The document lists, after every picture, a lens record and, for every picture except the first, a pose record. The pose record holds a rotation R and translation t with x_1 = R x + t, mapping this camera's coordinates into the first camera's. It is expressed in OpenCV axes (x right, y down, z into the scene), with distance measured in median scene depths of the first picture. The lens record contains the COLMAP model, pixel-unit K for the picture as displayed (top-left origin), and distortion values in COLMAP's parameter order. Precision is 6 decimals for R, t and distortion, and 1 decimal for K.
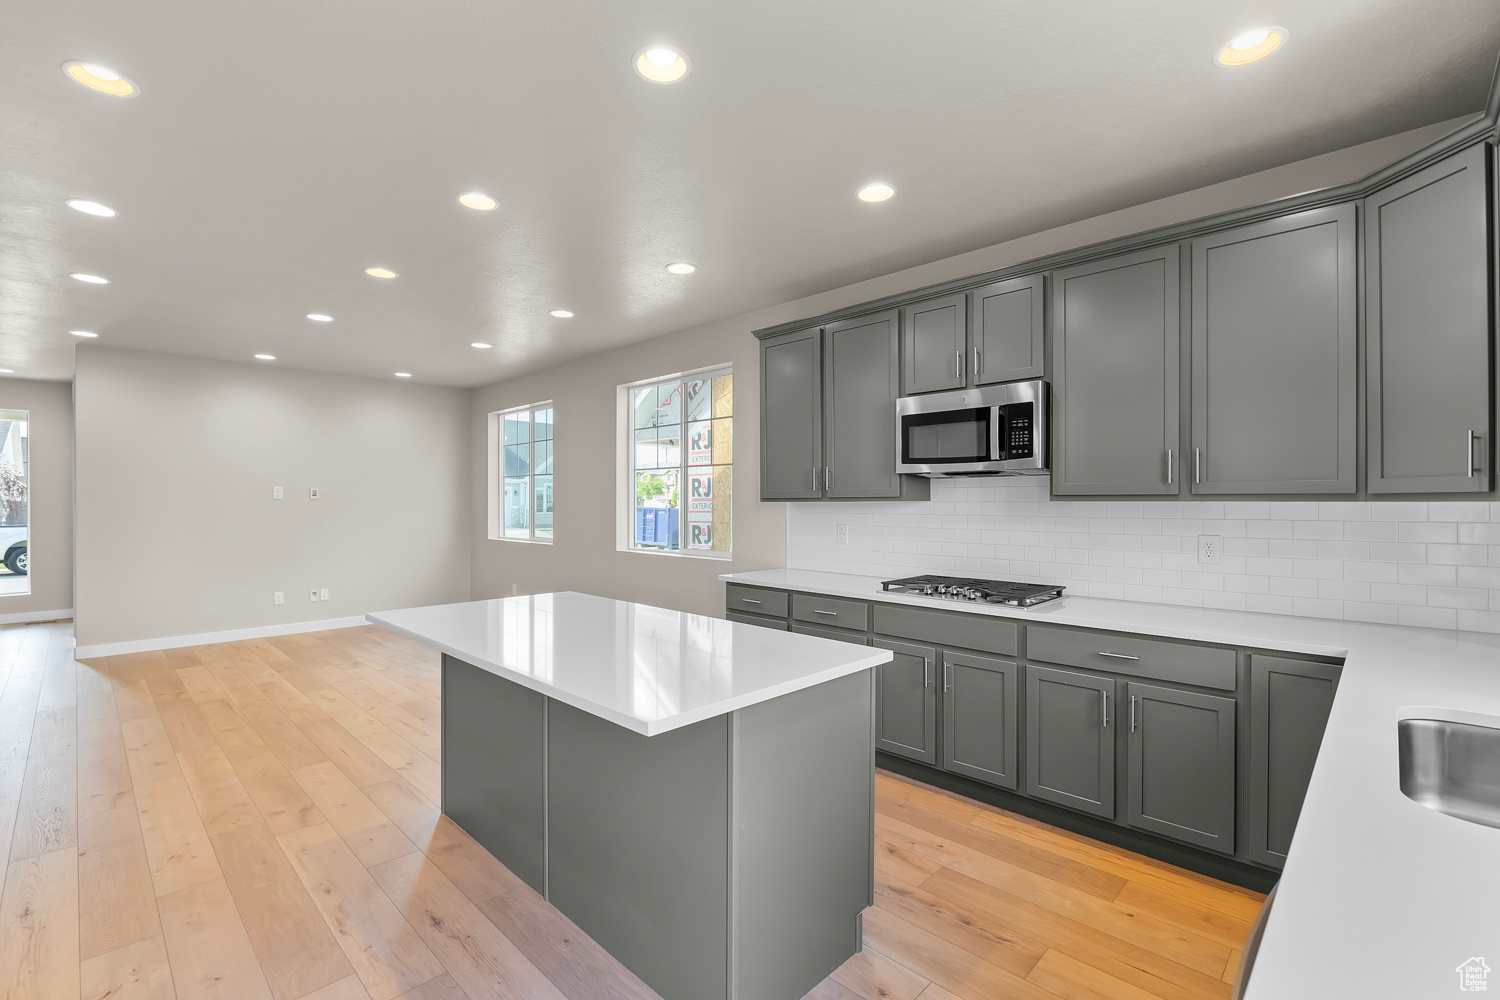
lens RADIAL K [[658.3, 0, 738.9], [0, 658.3, 500.1], [0, 0, 1]] dist [-0.004429, -0.004317]
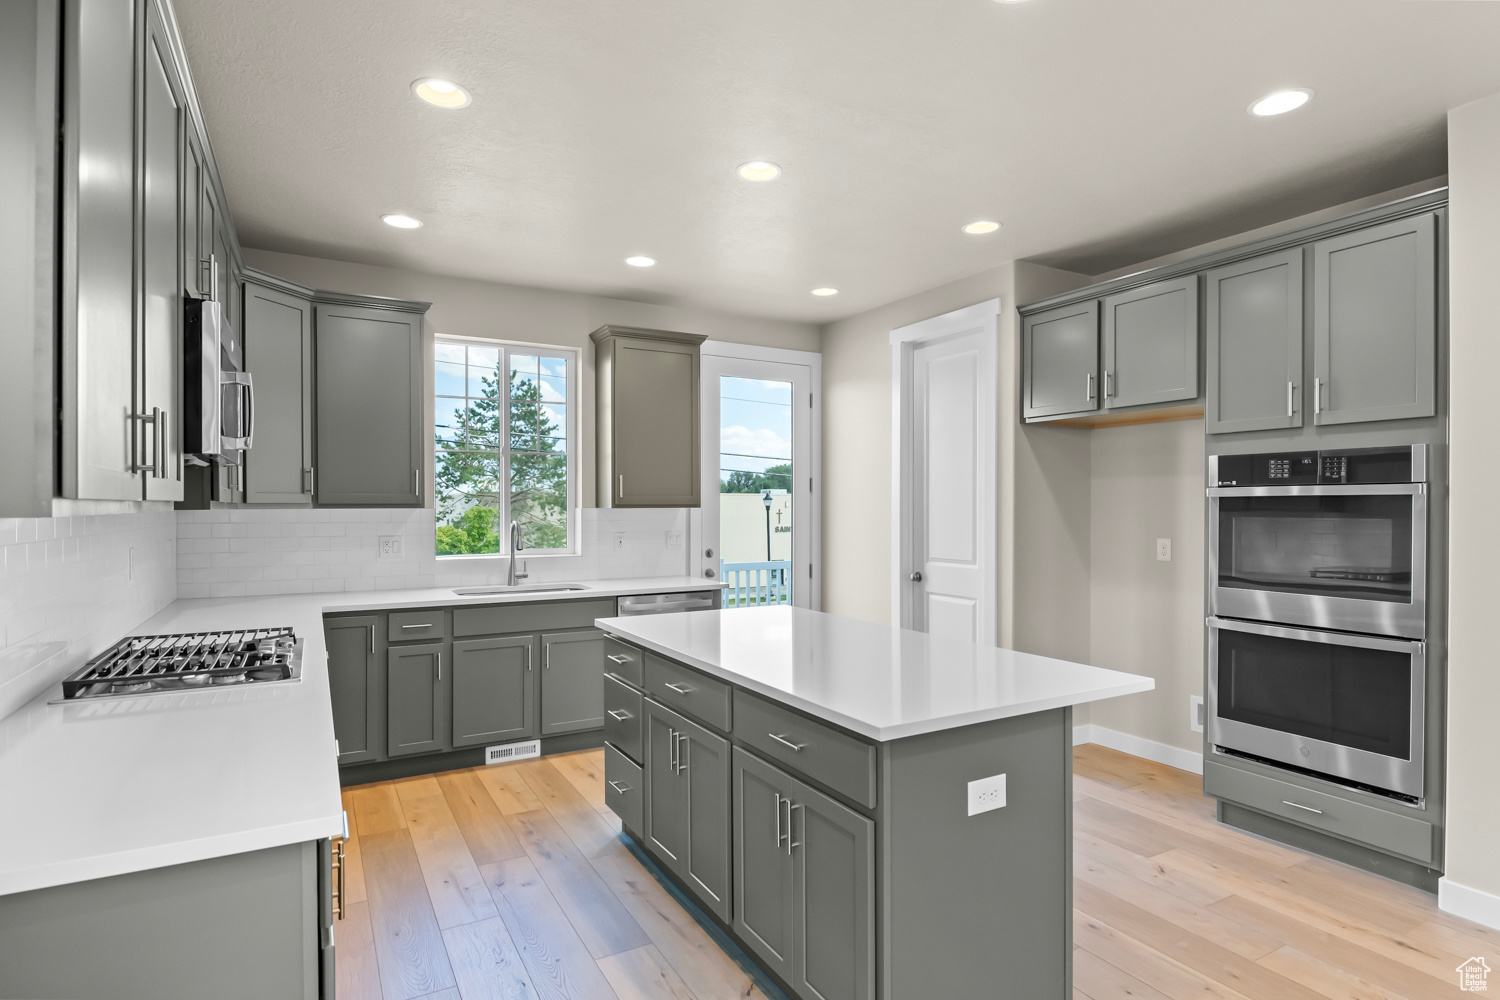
lens RADIAL K [[773.7, 0, 755.0], [0, 773.7, 509.3], [0, 0, 1]] dist [0.001714, 0.000019]
pose [[-0.964253, -0.001858, 0.264975, -0.175489], [-0.000989, 0.999994, 0.003411, -0.001113], [-0.264980, 0.003027, -0.964249, 0.848454]]
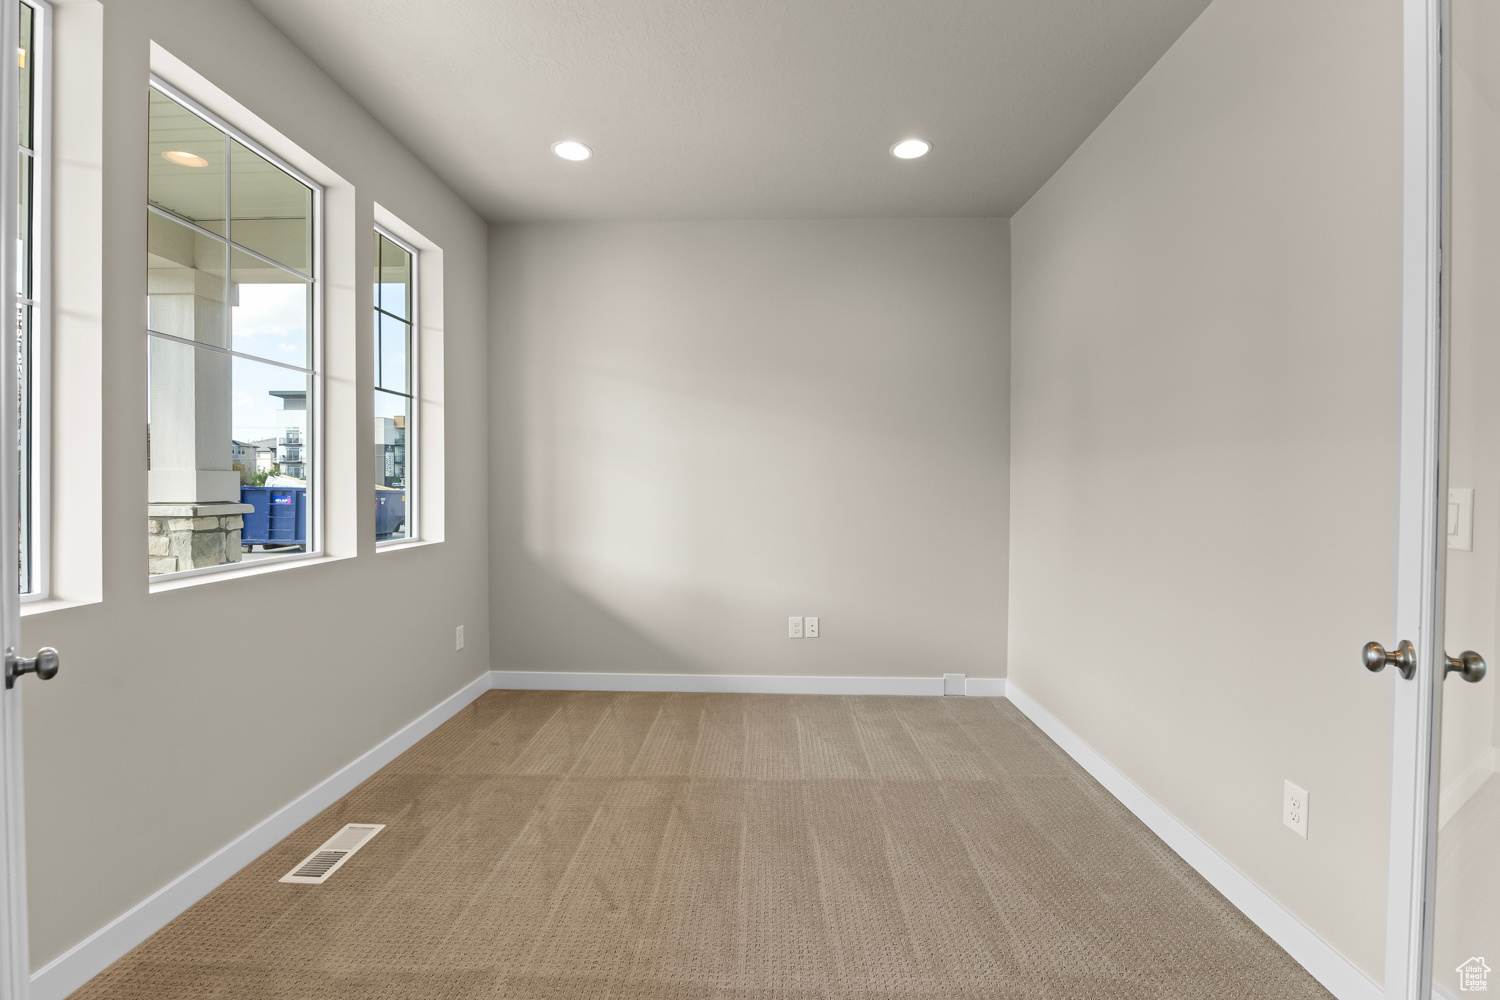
lens RADIAL K [[658.3, 0, 747.9], [0, 658.3, 489.2], [0, 0, 1]] dist [-0.004429, -0.004317]
pose [[0.733617, -0.004646, 0.679547, -1.357997], [-0.003378, 0.999939, 0.010483, 0.021613], [-0.679555, -0.009986, 0.733557, 1.096042]]
